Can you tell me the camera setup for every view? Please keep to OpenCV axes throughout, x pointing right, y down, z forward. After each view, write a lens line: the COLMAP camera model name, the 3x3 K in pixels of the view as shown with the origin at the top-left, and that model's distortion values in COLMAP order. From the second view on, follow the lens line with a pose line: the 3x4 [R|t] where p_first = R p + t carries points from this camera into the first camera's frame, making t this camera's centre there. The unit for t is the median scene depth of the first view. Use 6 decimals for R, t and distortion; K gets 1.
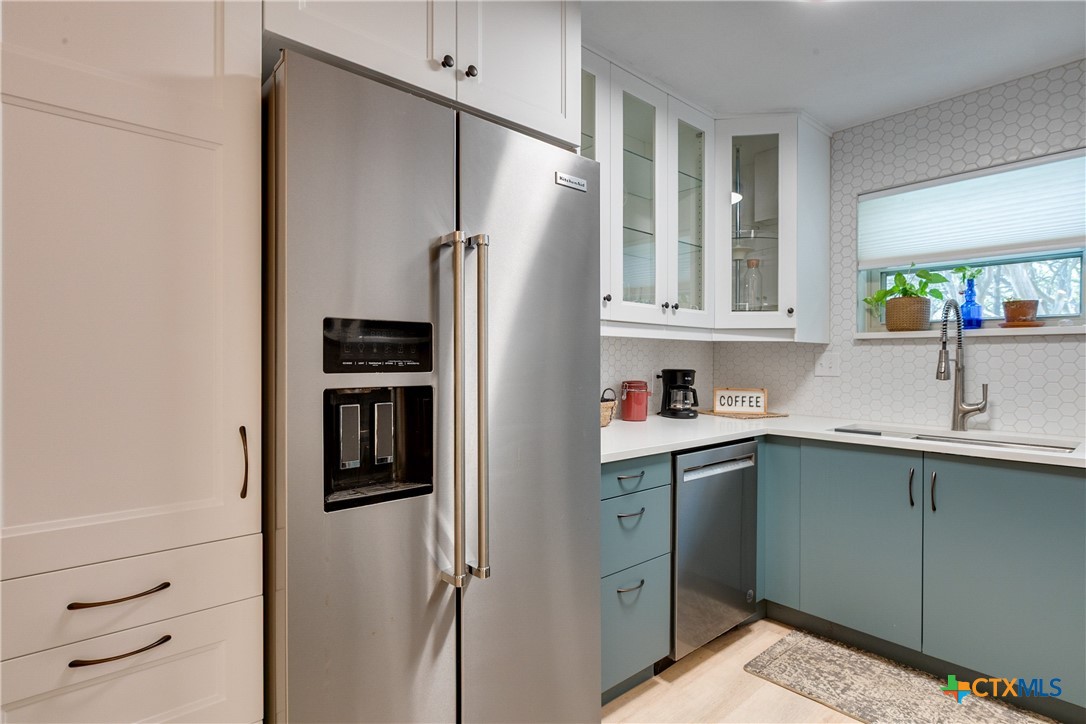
lens RADIAL K [[551.1, 0, 545.1], [0, 551.1, 362.1], [0, 0, 1]] dist [-0.005695, 0.000957]
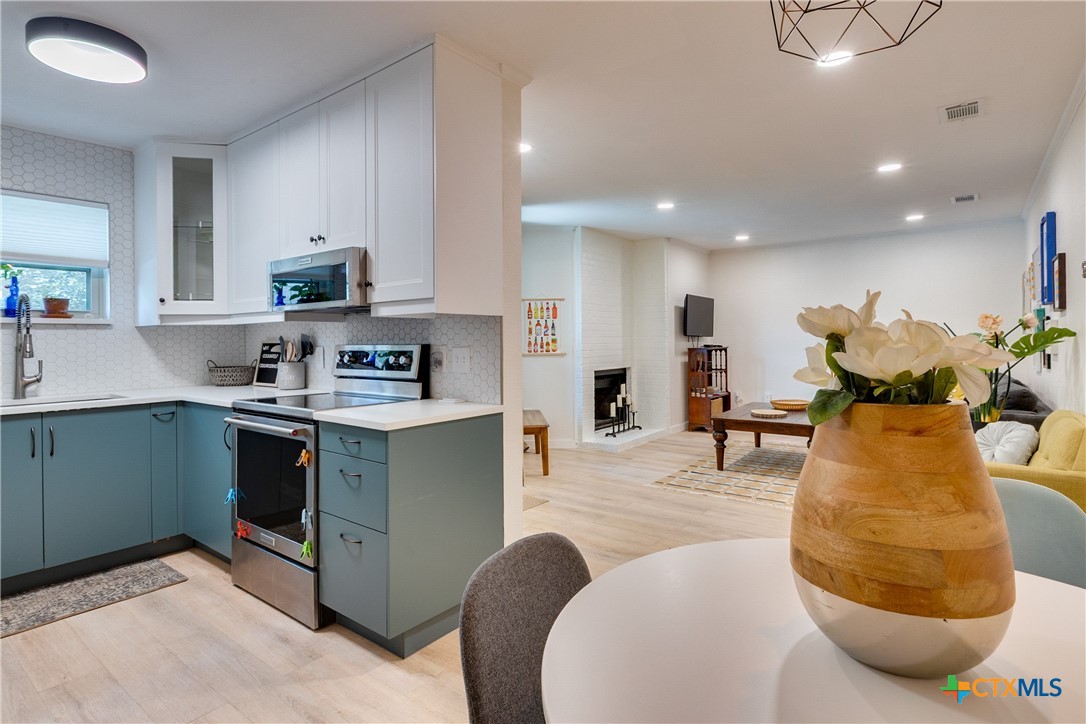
lens RADIAL K [[551.1, 0, 535.1], [0, 551.1, 335.5], [0, 0, 1]] dist [-0.005695, 0.000957]
pose [[-0.180949, 0.005093, 0.983479, -0.656521], [0.014320, 0.999894, -0.002543, 0.000703], [-0.983388, 0.013624, -0.181003, 0.074554]]
